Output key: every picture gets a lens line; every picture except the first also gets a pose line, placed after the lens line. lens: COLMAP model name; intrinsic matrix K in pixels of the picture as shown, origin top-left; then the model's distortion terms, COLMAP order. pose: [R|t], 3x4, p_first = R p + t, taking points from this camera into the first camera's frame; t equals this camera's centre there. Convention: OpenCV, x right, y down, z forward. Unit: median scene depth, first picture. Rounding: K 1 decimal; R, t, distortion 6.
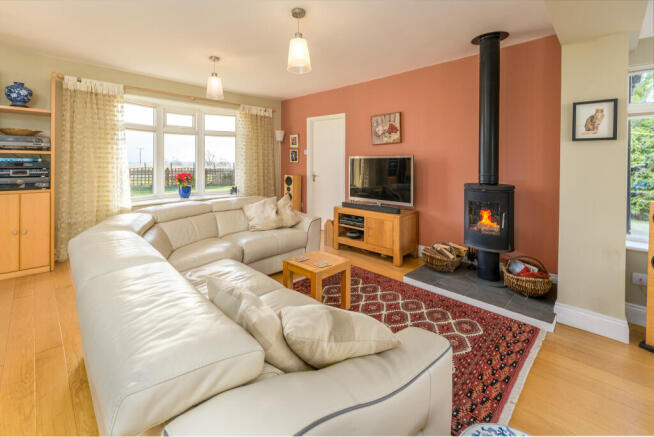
lens RADIAL K [[286.4, 0, 327.3], [0, 286.4, 163.4], [0, 0, 1]] dist [0.001128, 0.000225]
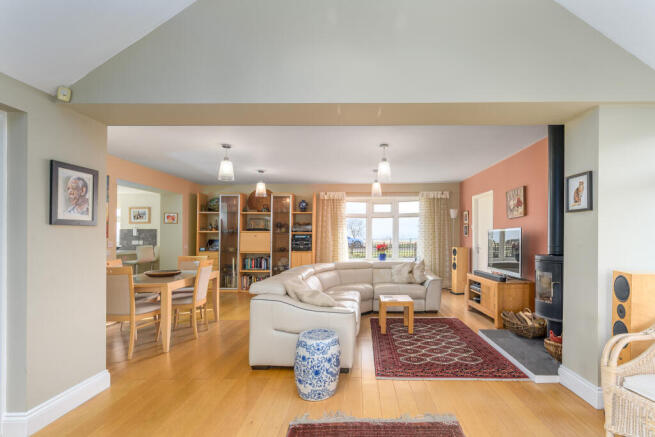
lens RADIAL K [[295.7, 0, 352.5], [0, 295.7, 234.1], [0, 0, 1]] dist [0.000548, -0.000053]
pose [[0.687617, -0.018810, -0.725830, 0.562497], [0.008618, 0.999805, -0.017746, 0.006826], [0.726022, 0.005947, 0.687646, -0.167807]]
